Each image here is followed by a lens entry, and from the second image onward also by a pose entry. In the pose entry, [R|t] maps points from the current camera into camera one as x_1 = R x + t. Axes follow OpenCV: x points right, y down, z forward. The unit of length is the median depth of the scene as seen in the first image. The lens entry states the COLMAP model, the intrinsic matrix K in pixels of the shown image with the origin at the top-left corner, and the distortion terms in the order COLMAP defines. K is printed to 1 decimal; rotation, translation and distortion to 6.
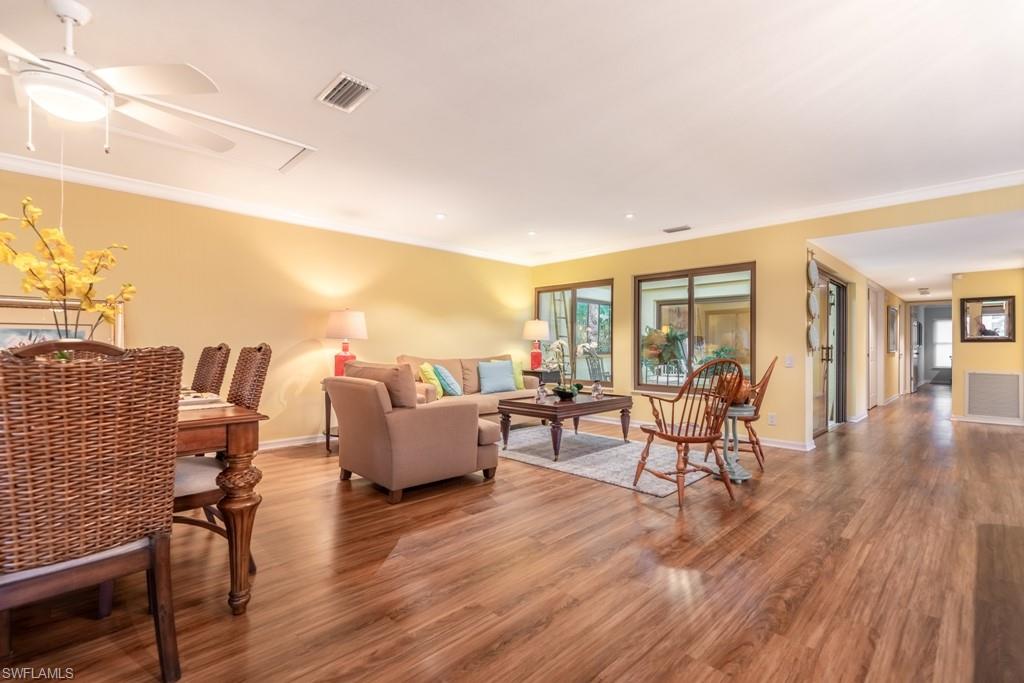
lens RADIAL K [[463.9, 0, 513.0], [0, 463.9, 342.1], [0, 0, 1]] dist [-0.002281, 0.000066]
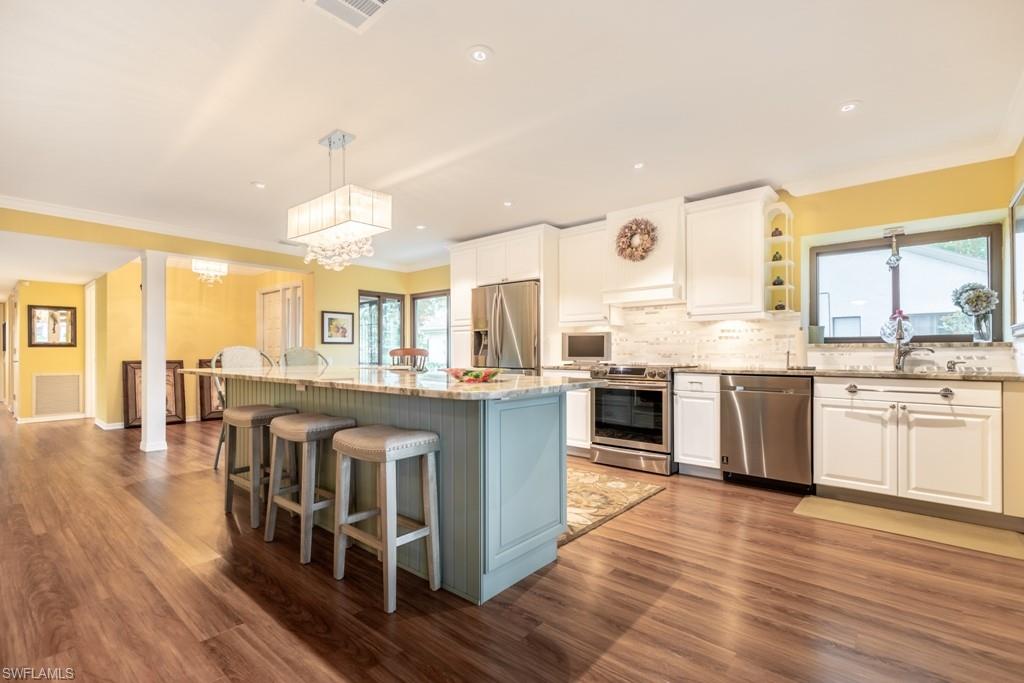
lens RADIAL K [[463.9, 0, 511.3], [0, 463.9, 346.8], [0, 0, 1]] dist [-0.002281, 0.000066]
pose [[-0.091152, -0.000081, 0.995837, -0.555969], [-0.004138, 0.999991, -0.000297, -0.014312], [-0.995828, -0.004148, -0.091152, 0.027632]]
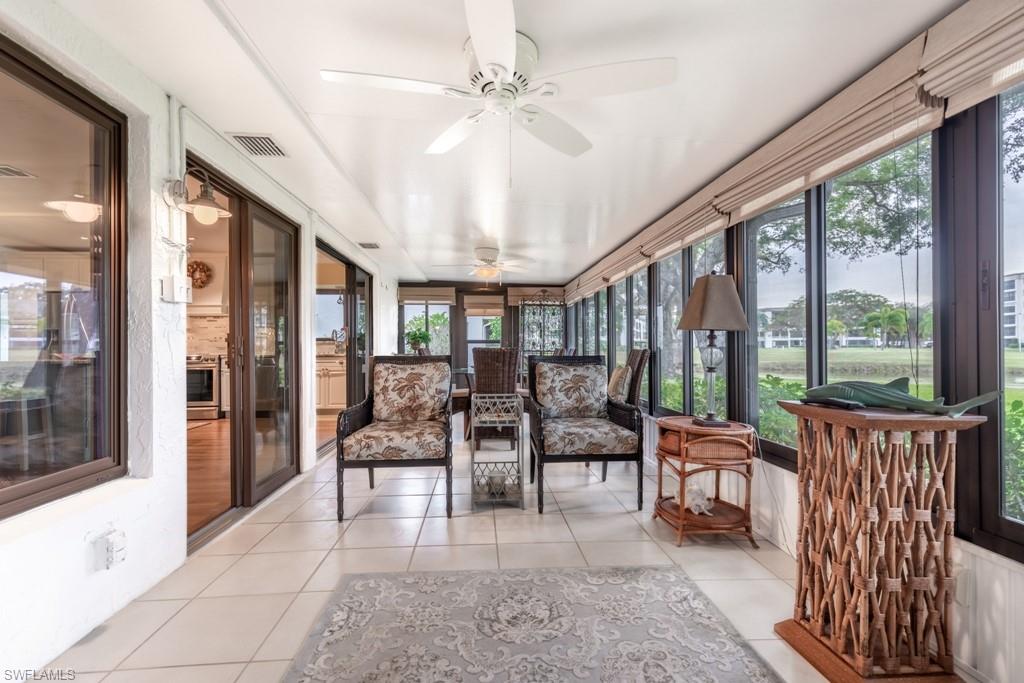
lens RADIAL K [[463.9, 0, 514.8], [0, 463.9, 346.8], [0, 0, 1]] dist [-0.002281, 0.000066]
pose [[-0.763800, -0.002281, 0.645449, -1.722480], [-0.000267, 0.999995, 0.003218, -0.005264], [-0.645453, 0.002285, -0.763796, 0.221584]]
